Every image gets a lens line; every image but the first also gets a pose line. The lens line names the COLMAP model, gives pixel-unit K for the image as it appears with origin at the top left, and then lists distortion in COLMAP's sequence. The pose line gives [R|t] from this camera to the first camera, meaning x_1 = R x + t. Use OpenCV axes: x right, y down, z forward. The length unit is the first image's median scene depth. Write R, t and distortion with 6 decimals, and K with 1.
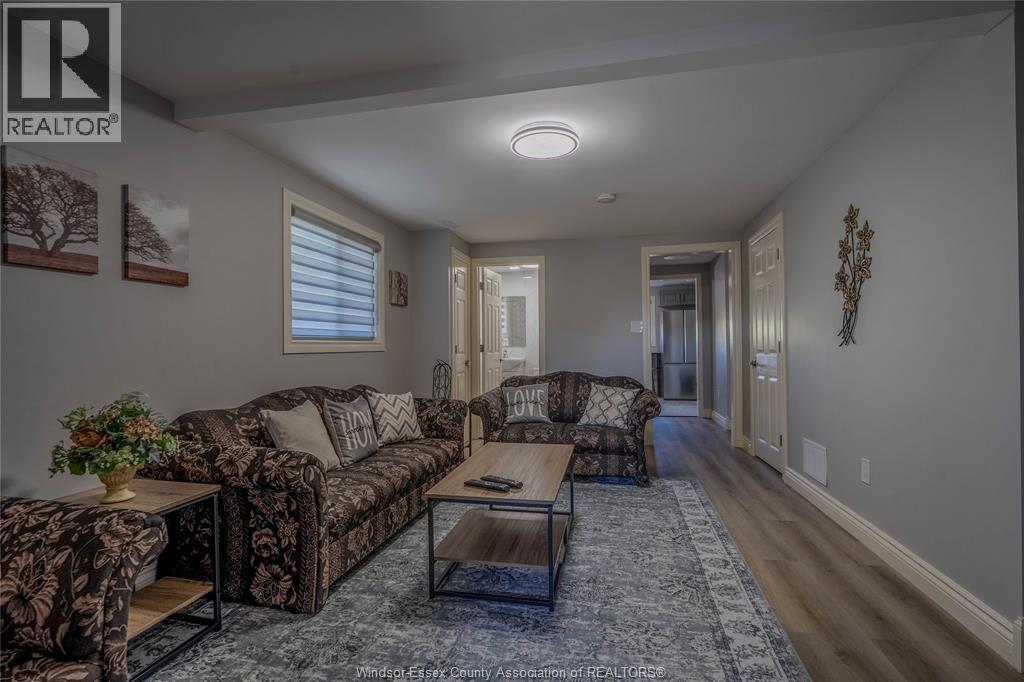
lens RADIAL K [[490.3, 0, 500.6], [0, 490.3, 340.3], [0, 0, 1]] dist [-0.005044, -0.000162]
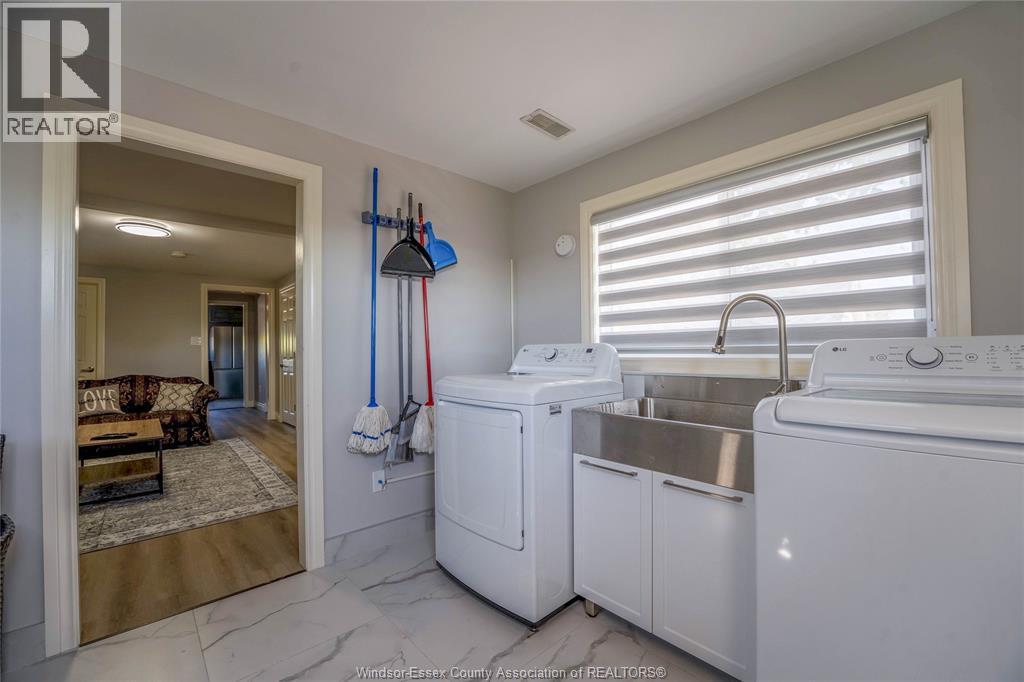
lens RADIAL K [[416.3, 0, 505.8], [0, 416.3, 347.7], [0, 0, 1]] dist [-0.019029, -0.000308]
pose [[0.583628, 0.009908, 0.811961, -0.210873], [-0.004408, 0.999949, -0.009034, -0.003060], [-0.812009, 0.001694, 0.583642, -0.519254]]
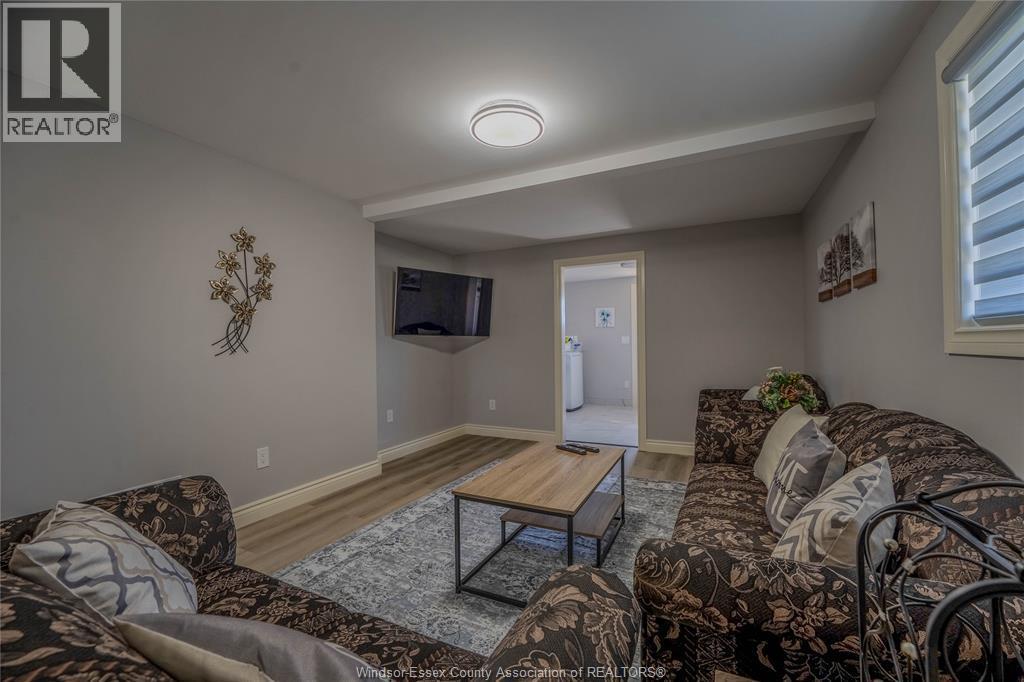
lens RADIAL K [[416.3, 0, 512.5], [0, 416.3, 348.5], [0, 0, 1]] dist [-0.019029, -0.000308]
pose [[-0.975319, 0.023912, 0.219504, -0.056949], [0.023415, 0.999714, -0.004868, 0.009497], [-0.219557, 0.000392, -0.975600, 1.222234]]
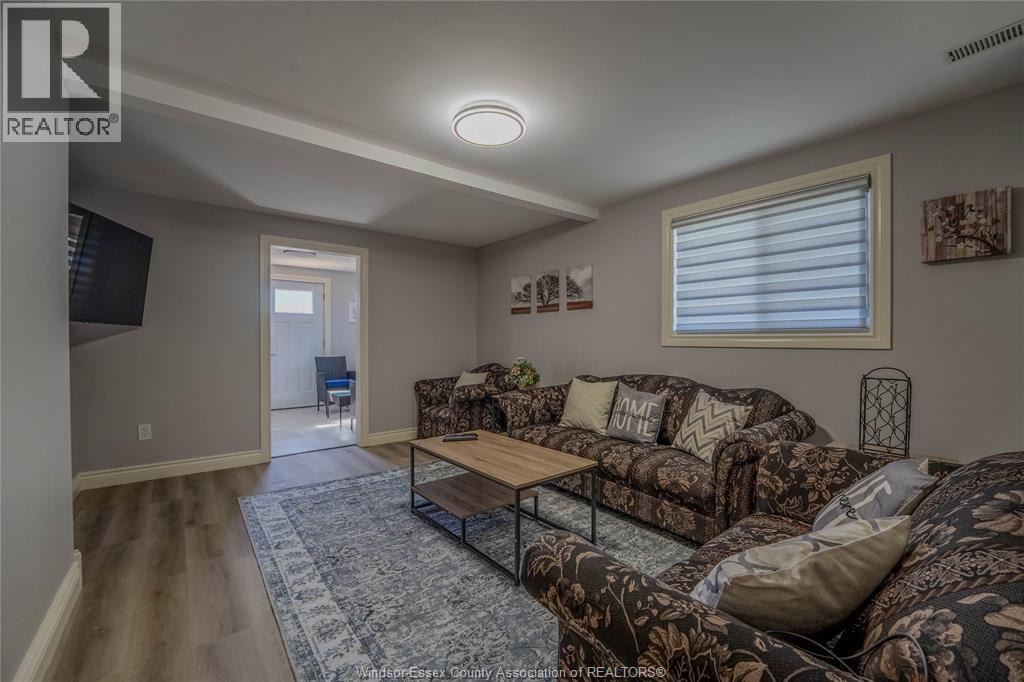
lens RADIAL K [[416.3, 0, 513.6], [0, 416.3, 342.1], [0, 0, 1]] dist [-0.019029, -0.000308]
pose [[-0.615623, 0.014615, -0.787905, 0.482901], [0.016027, 0.999853, 0.006024, 0.003306], [0.787878, -0.008919, -0.615767, 1.065324]]
